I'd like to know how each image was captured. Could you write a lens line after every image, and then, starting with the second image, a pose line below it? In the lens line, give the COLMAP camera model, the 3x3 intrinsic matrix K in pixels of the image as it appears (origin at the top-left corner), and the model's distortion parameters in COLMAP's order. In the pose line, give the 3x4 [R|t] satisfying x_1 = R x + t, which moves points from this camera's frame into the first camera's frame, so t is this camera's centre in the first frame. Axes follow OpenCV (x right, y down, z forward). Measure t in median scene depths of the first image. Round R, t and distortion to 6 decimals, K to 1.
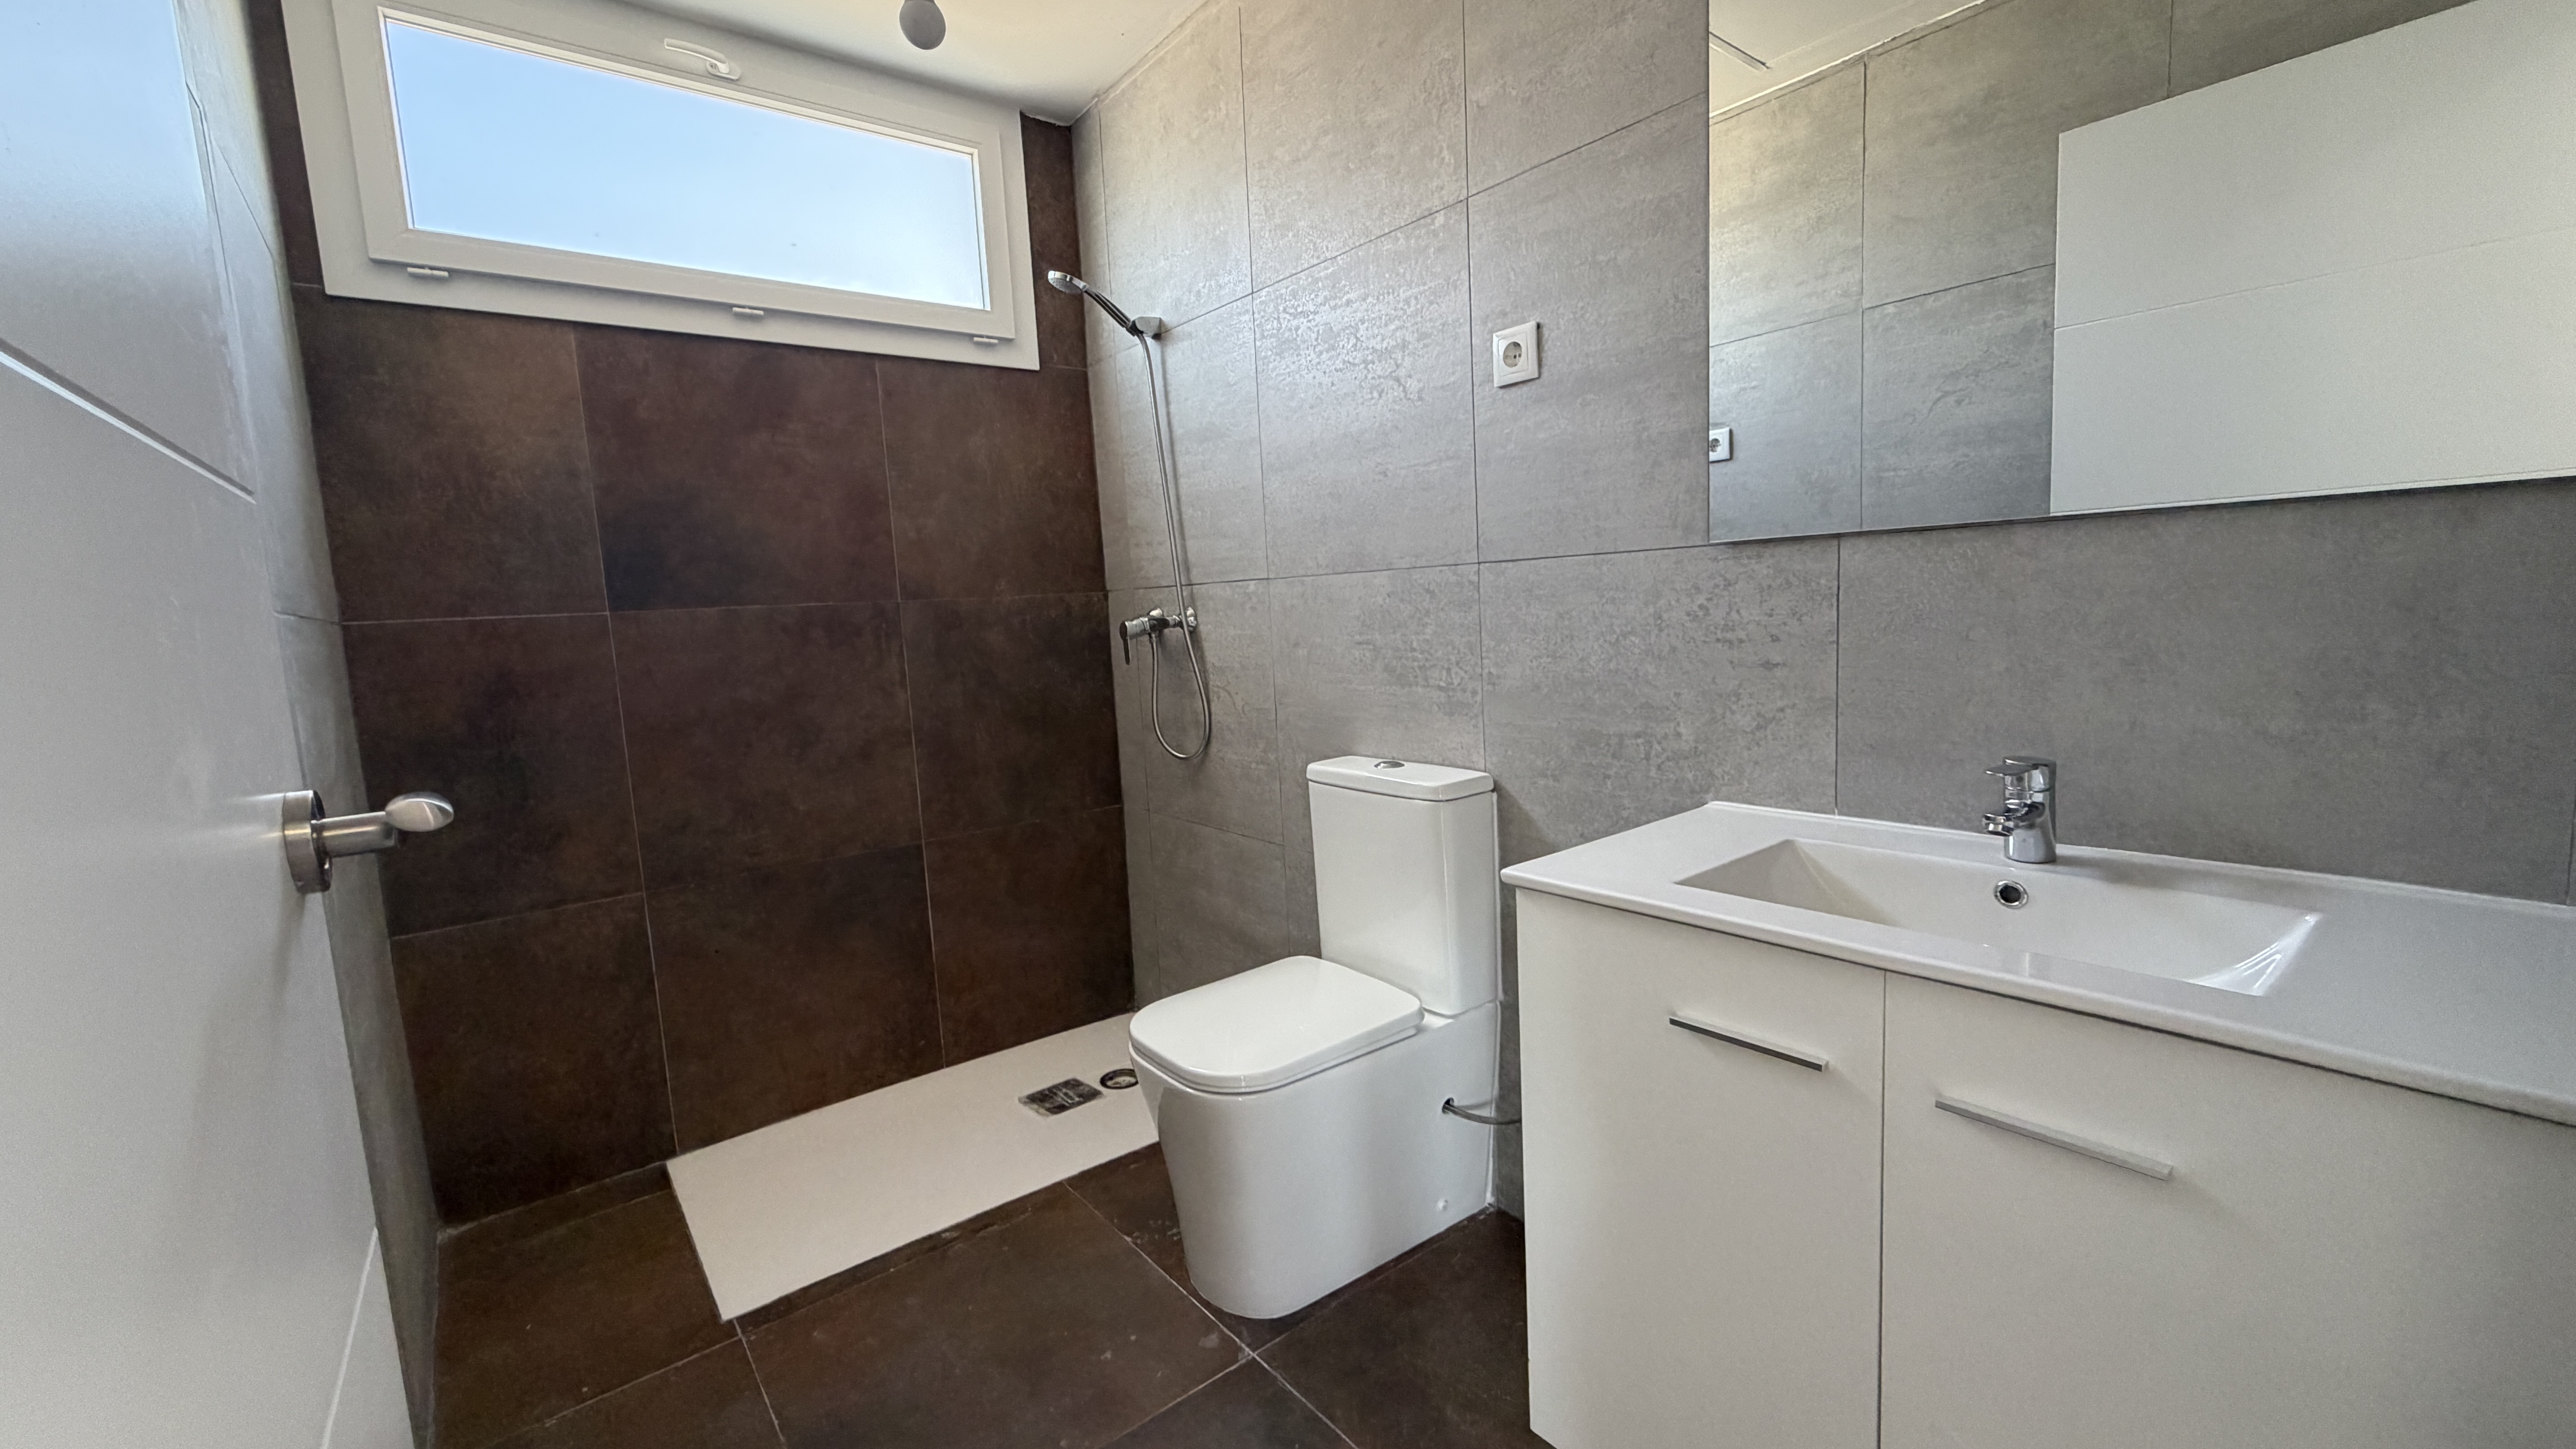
lens RADIAL K [[1023.2, 0, 1288.1], [0, 1023.2, 722.2], [0, 0, 1]] dist [-0.001552, 0.000022]
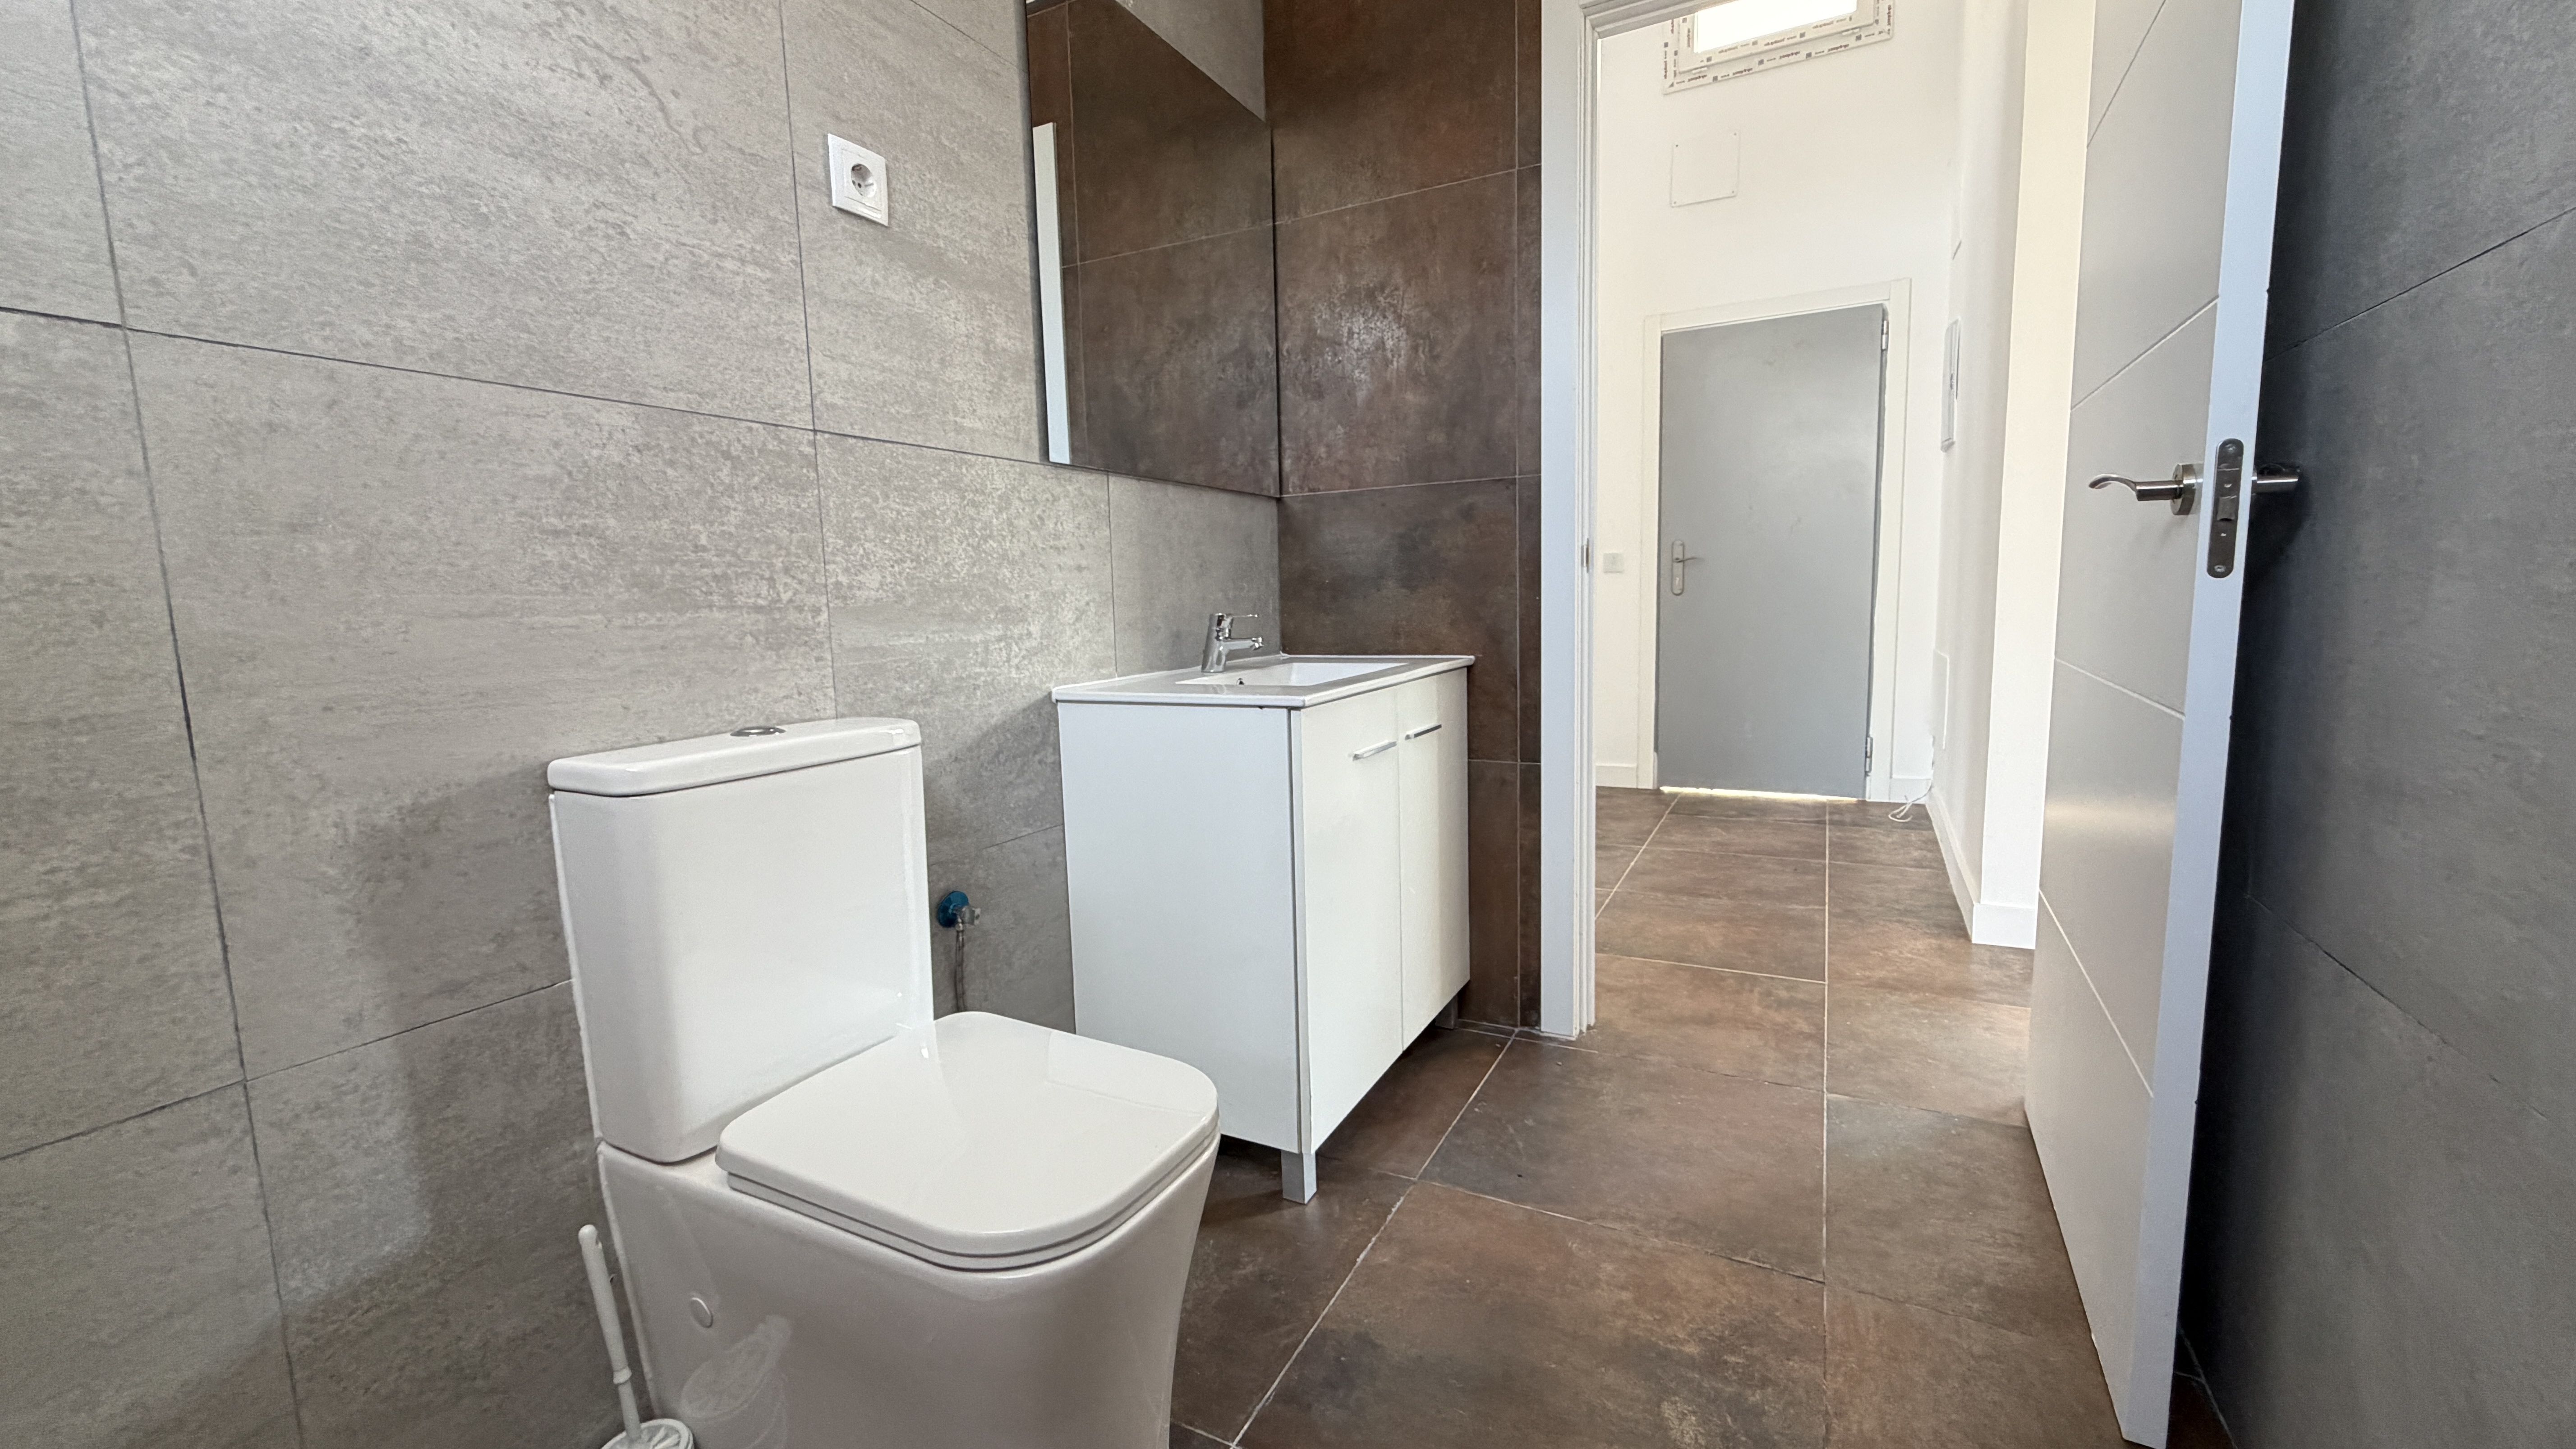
lens RADIAL K [[1023.2, 0, 1288.0], [0, 1023.2, 722.1], [0, 0, 1]] dist [-0.001552, 0.000022]
pose [[-0.399782, -0.054782, 0.914972, -0.657743], [0.154316, 0.979942, 0.126098, 0.008627], [-0.903527, 0.191606, -0.383309, 1.063222]]
